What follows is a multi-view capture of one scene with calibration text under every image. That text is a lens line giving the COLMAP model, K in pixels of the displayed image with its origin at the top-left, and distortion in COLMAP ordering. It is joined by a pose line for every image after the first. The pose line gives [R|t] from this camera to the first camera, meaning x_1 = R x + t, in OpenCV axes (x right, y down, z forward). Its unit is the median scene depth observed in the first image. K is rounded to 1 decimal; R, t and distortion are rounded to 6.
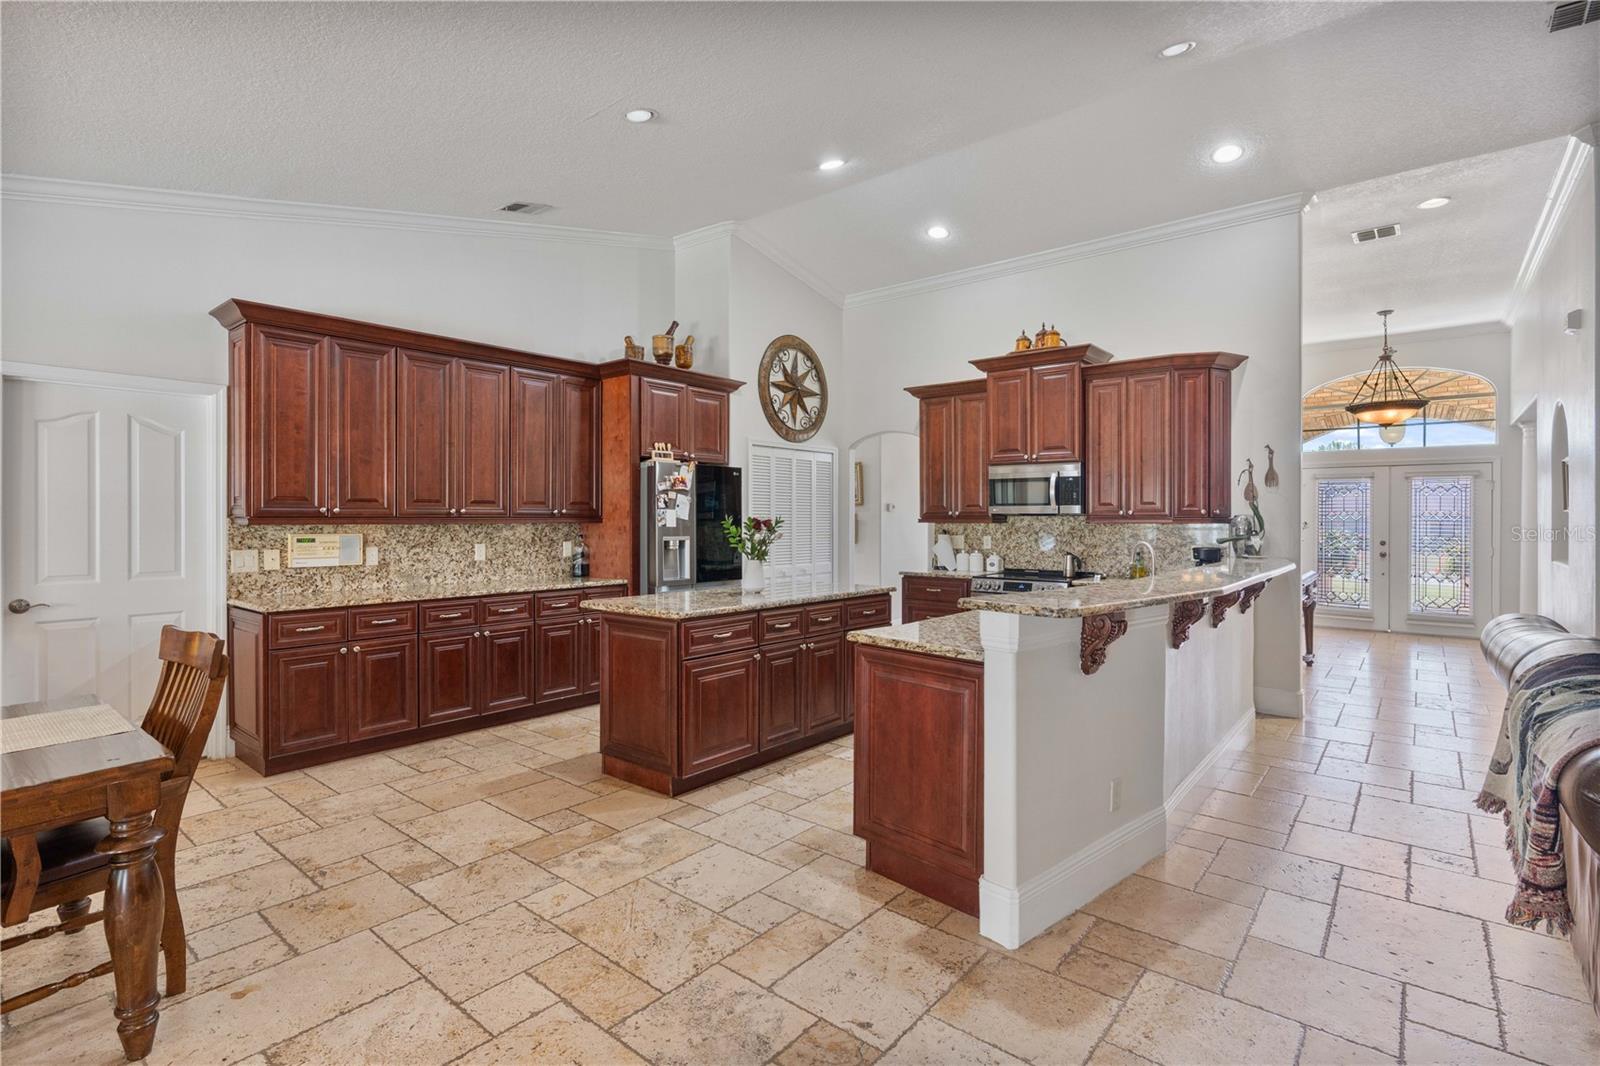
lens RADIAL K [[763.7, 0, 792.9], [0, 763.7, 519.4], [0, 0, 1]] dist [-0.006343, 0.003864]
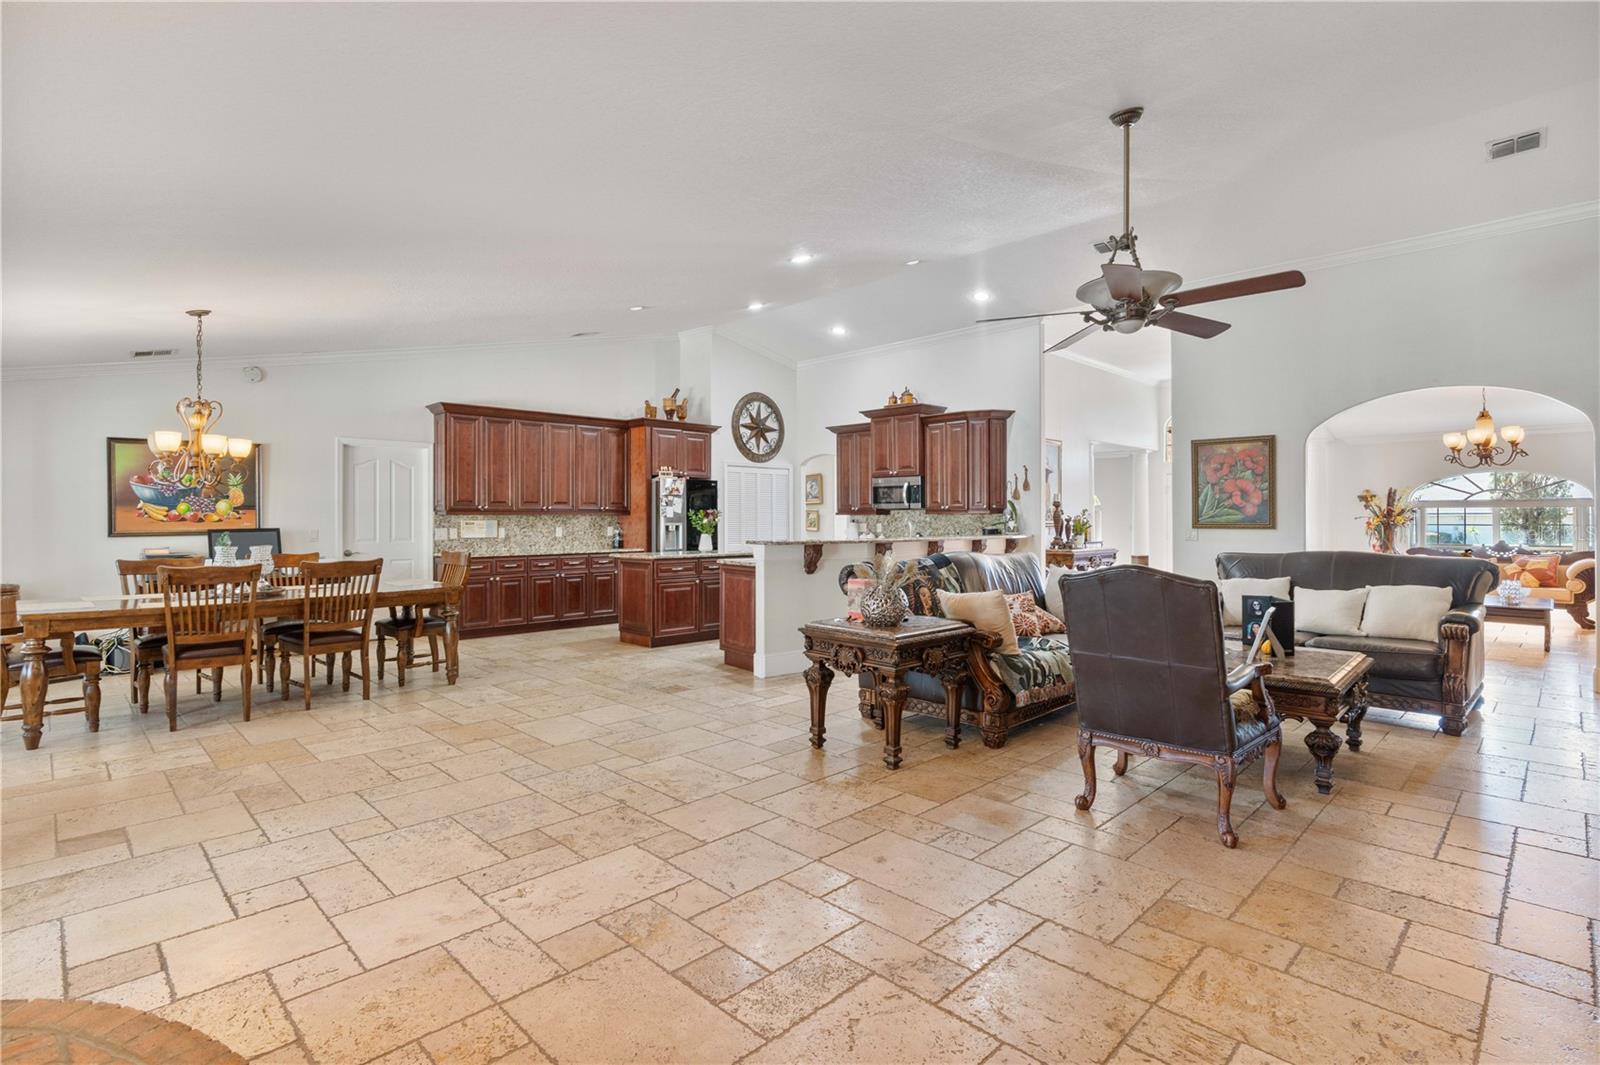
lens RADIAL K [[763.7, 0, 790.6], [0, 763.7, 515.2], [0, 0, 1]] dist [-0.006343, 0.003864]
pose [[0.995634, -0.003677, -0.093275, 0.283122], [0.003071, 0.999973, -0.006641, 0.019197], [0.093297, 0.006326, 0.995618, -0.696965]]
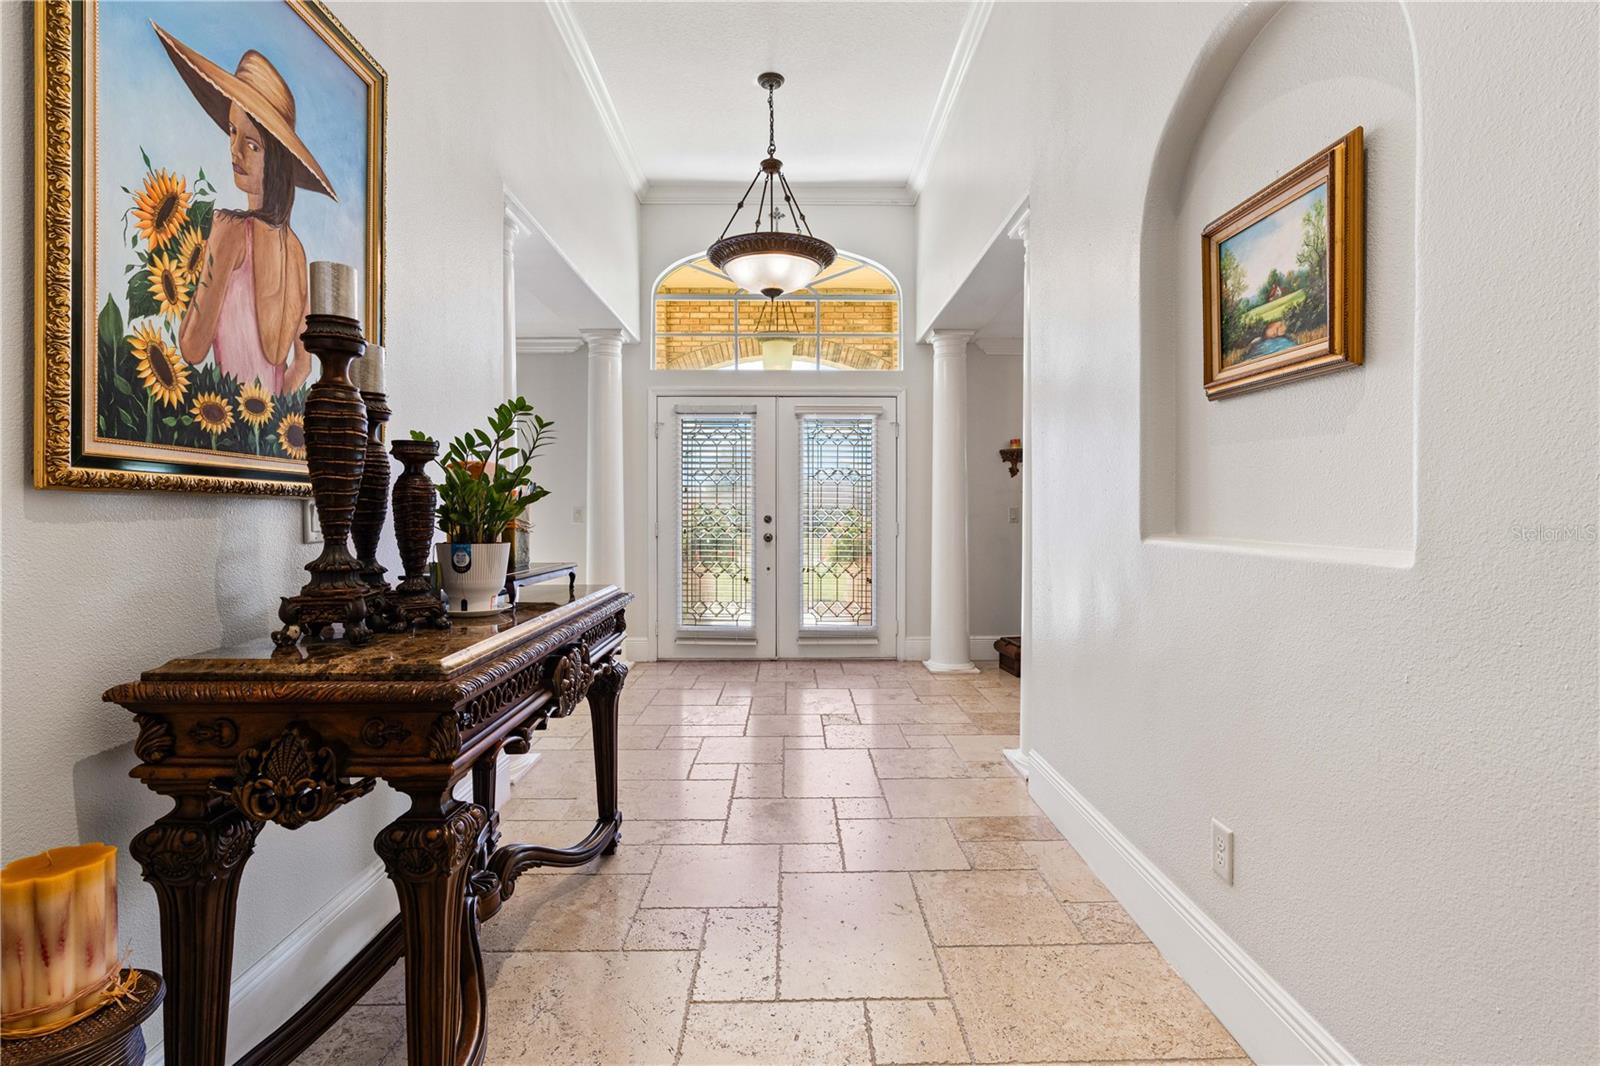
lens RADIAL K [[730.1, 0, 807.0], [0, 730.1, 519.5], [0, 0, 1]] dist [-0.004850, 0.003649]
pose [[0.754787, -0.008537, 0.655915, 0.721042], [0.002436, 0.999945, 0.010213, 0.045213], [-0.655966, -0.006111, 0.754766, 0.936481]]
